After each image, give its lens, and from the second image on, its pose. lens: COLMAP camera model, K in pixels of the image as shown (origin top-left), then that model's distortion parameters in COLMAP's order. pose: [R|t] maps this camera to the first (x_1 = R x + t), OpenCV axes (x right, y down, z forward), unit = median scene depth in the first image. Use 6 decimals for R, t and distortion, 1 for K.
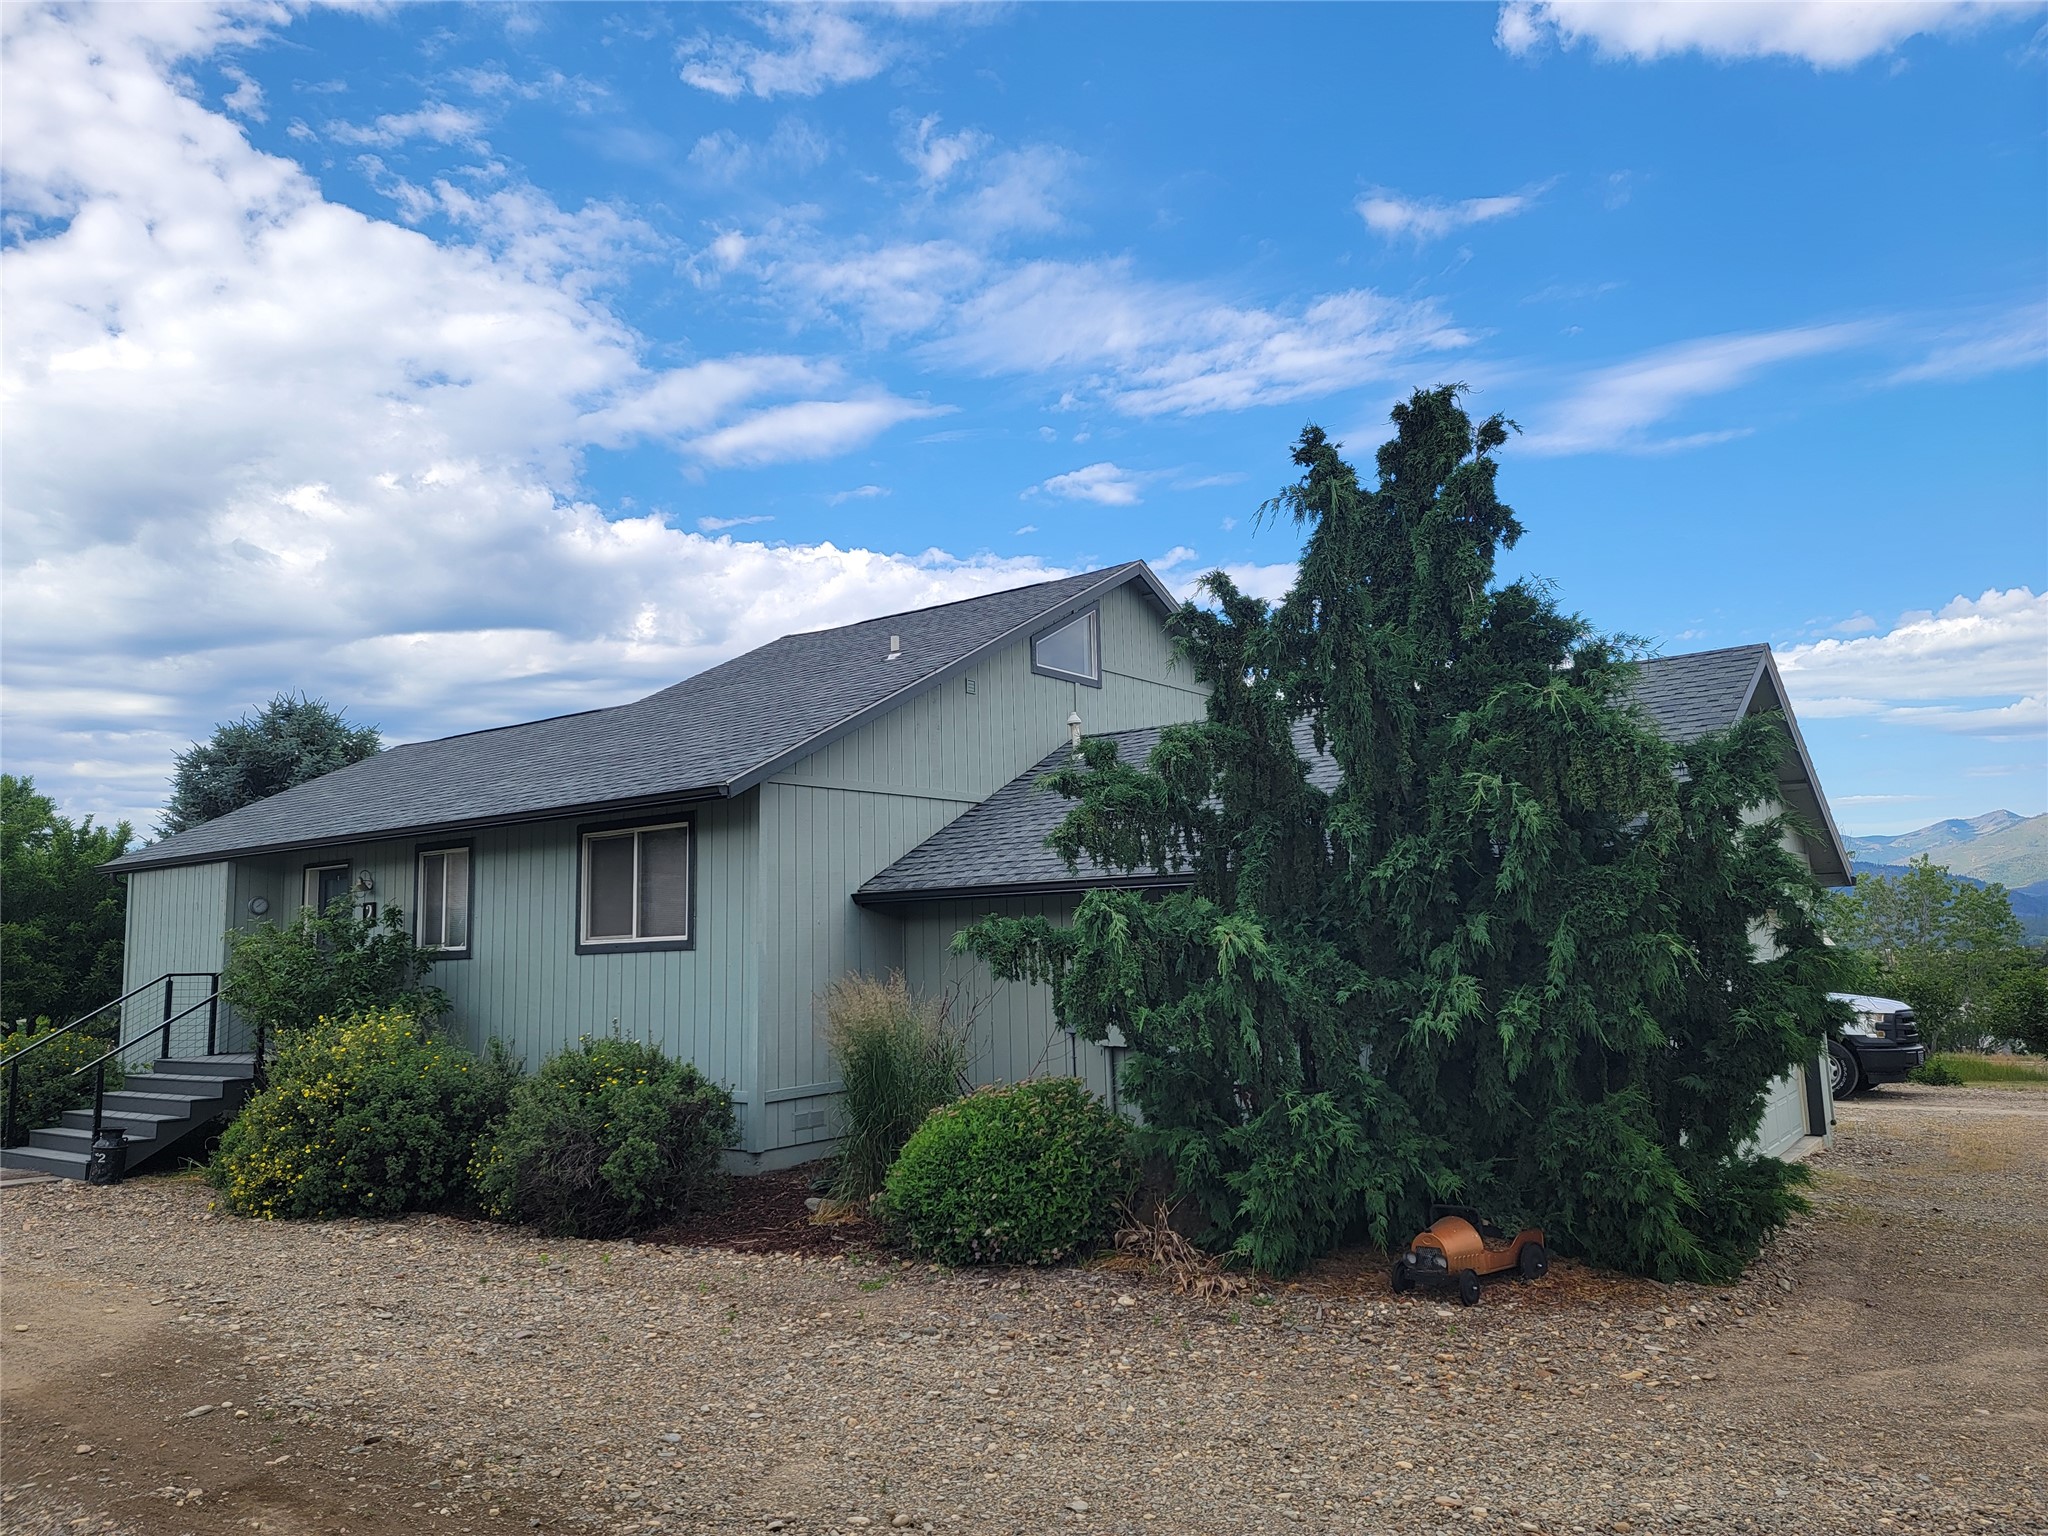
lens RADIAL K [[1435.5, 0, 1042.6], [0, 1435.5, 786.9], [0, 0, 1]] dist [0.072837, -0.047437]
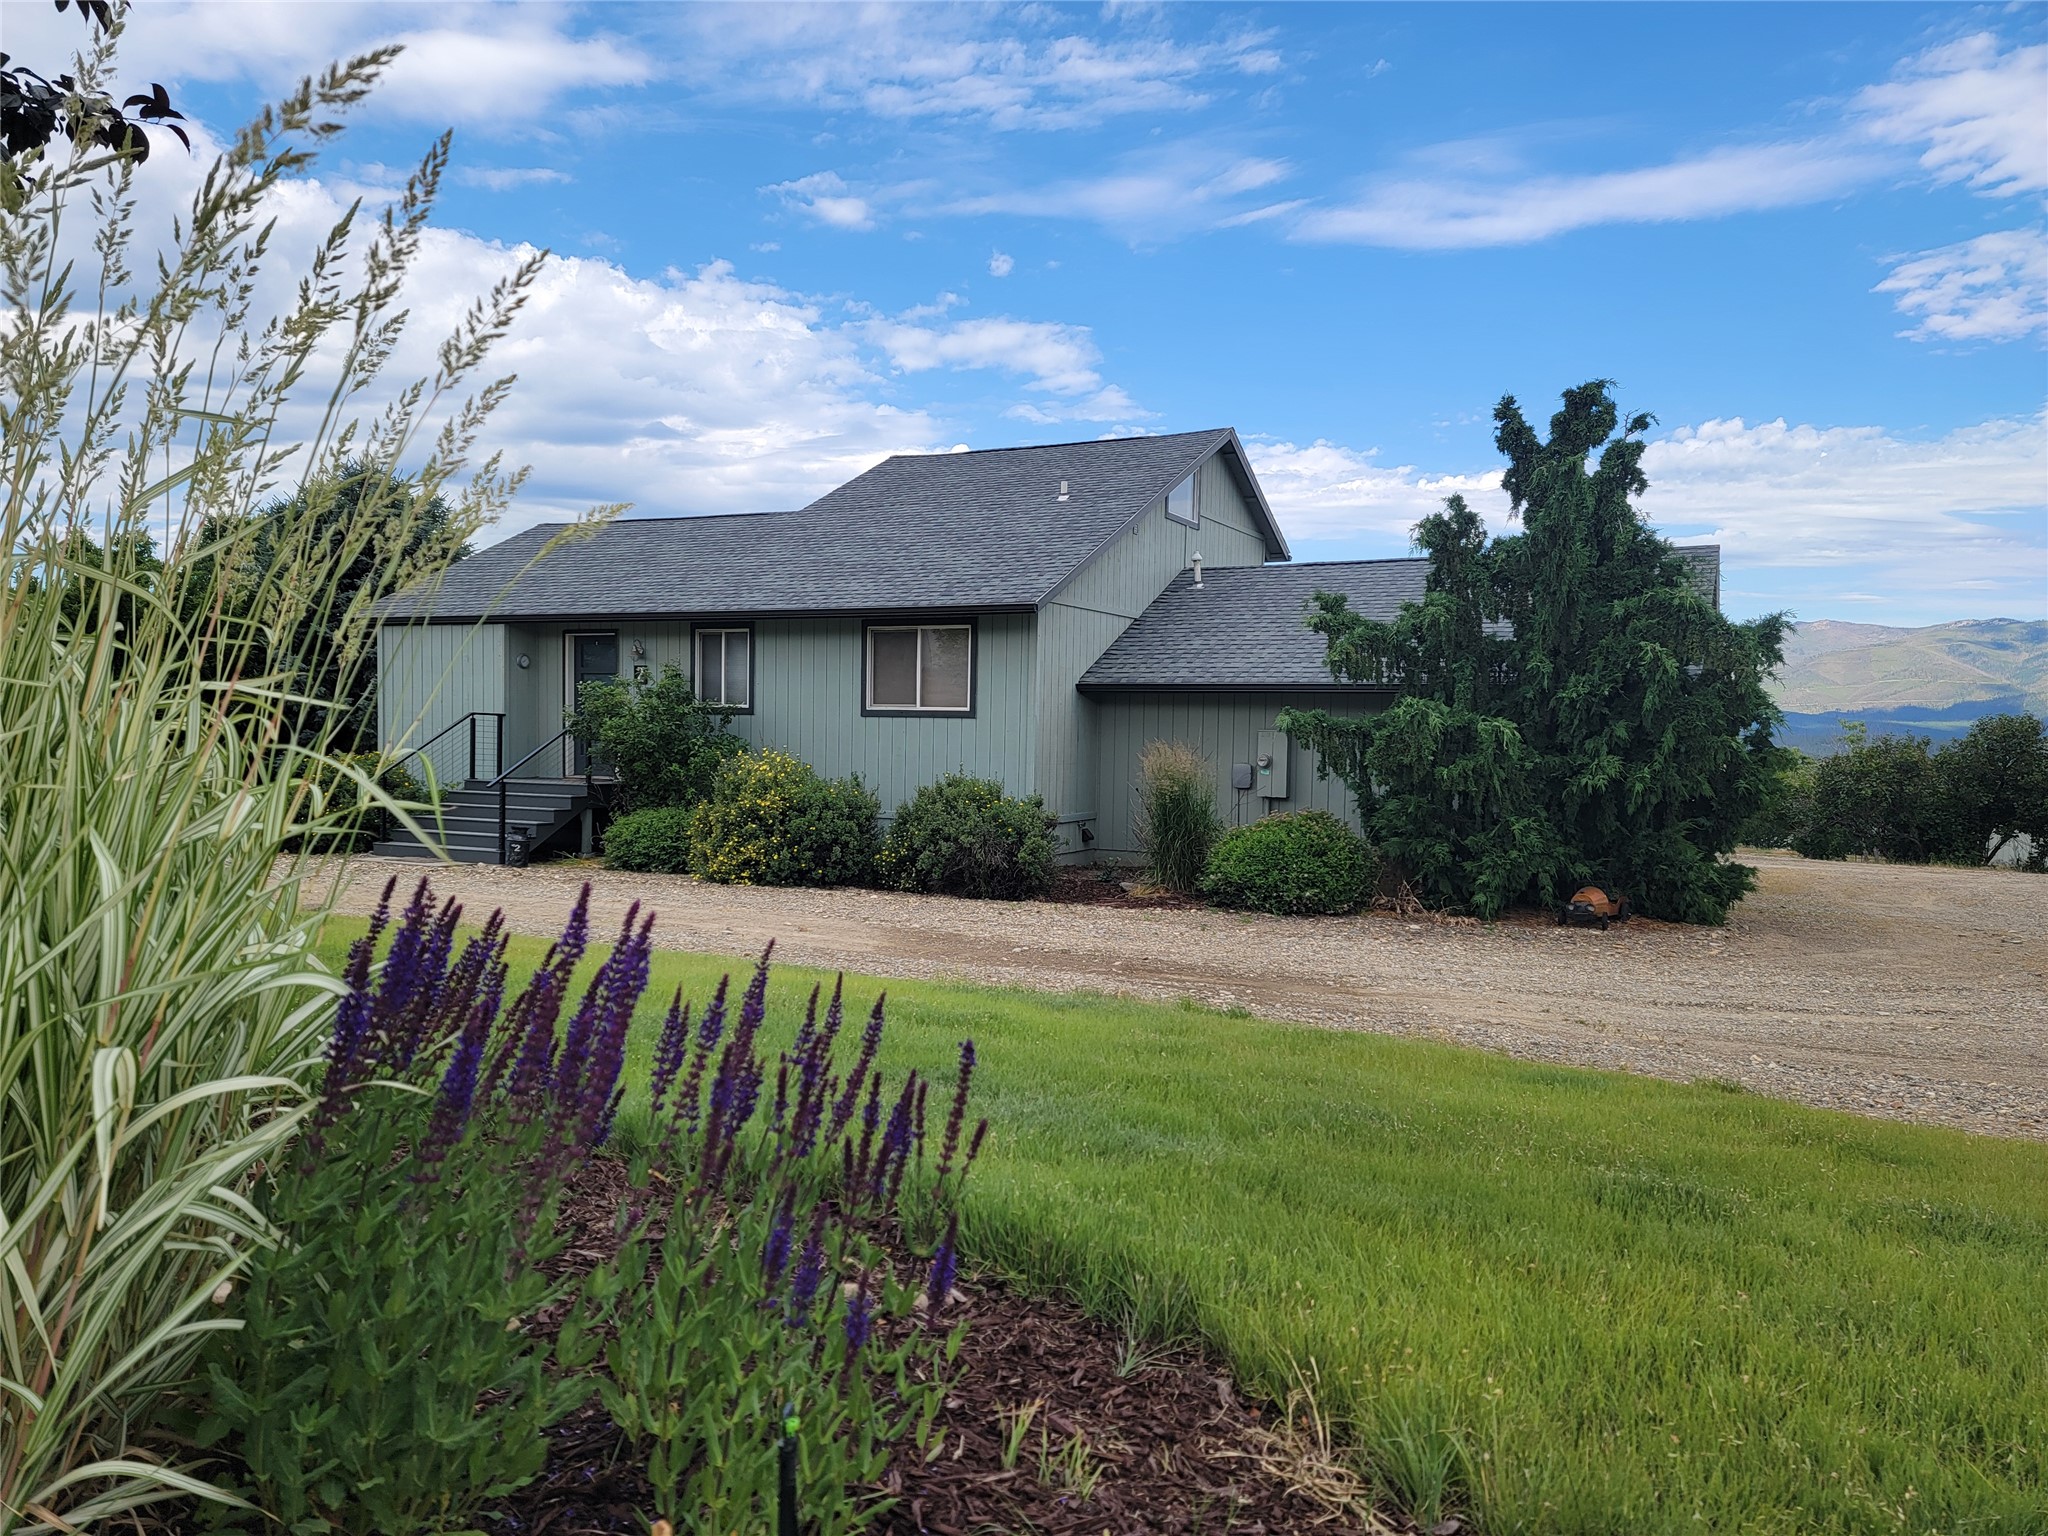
lens RADIAL K [[1435.5, 0, 1020.4], [0, 1435.5, 822.8], [0, 0, 1]] dist [0.072837, -0.047437]
pose [[0.986528, 0.036493, 0.159468, -0.550173], [-0.063683, 0.983577, 0.168878, -0.032611], [-0.150686, -0.176759, 0.972651, -0.494370]]
